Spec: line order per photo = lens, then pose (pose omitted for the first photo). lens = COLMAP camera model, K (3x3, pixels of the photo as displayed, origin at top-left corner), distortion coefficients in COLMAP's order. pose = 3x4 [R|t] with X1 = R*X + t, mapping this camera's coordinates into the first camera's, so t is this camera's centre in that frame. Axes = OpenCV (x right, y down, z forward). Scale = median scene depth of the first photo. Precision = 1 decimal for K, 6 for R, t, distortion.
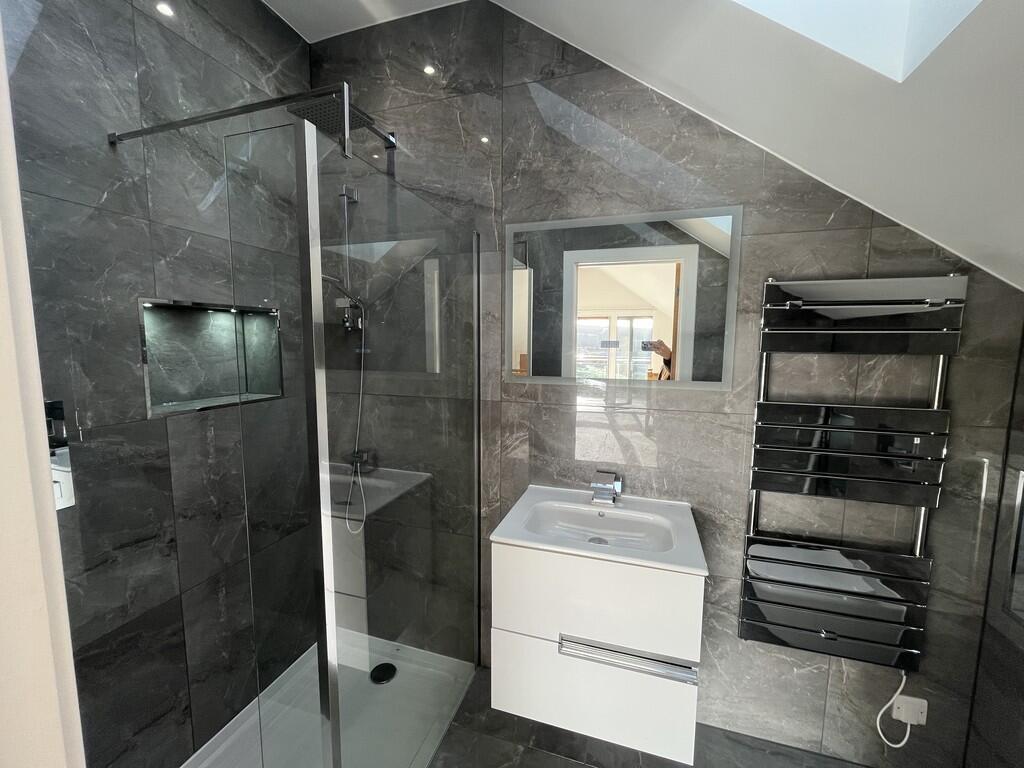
lens RADIAL K [[413.1, 0, 512.0], [0, 413.1, 384.0], [0, 0, 1]] dist [-0.001124, -0.000048]
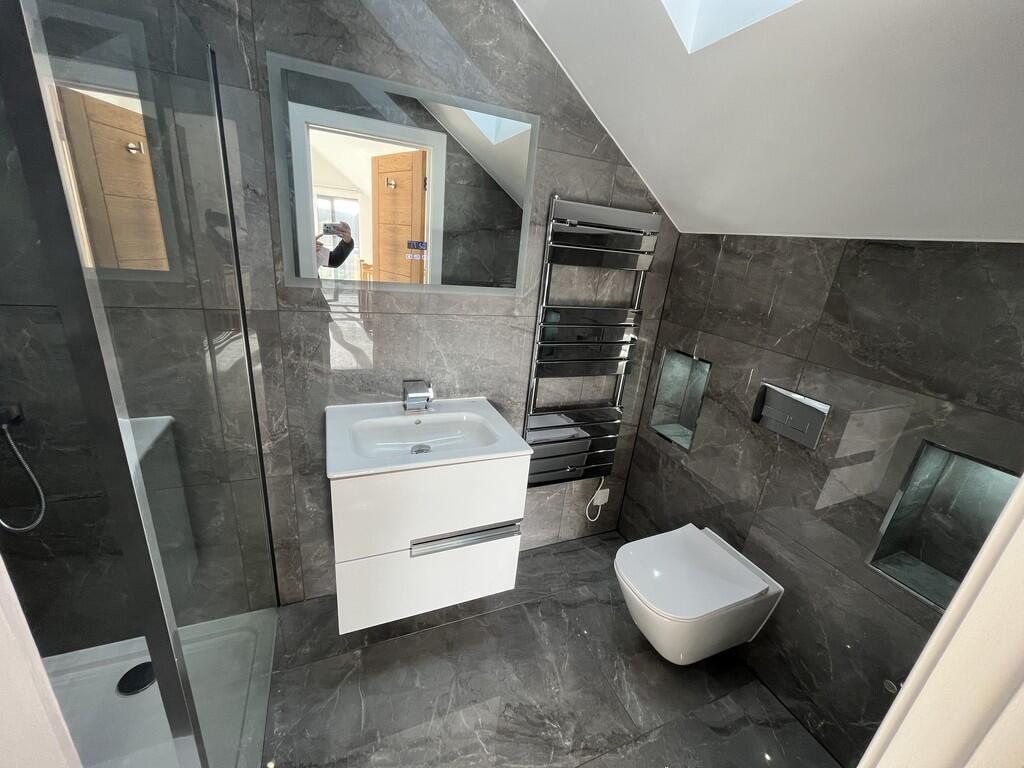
lens RADIAL K [[413.1, 0, 512.0], [0, 413.1, 384.0], [0, 0, 1]] dist [-0.001124, -0.000048]
pose [[0.756770, -0.149554, 0.636343, -0.243638], [-0.021297, 0.967319, 0.252667, -0.036019], [-0.653334, -0.204763, 0.728853, 0.133026]]
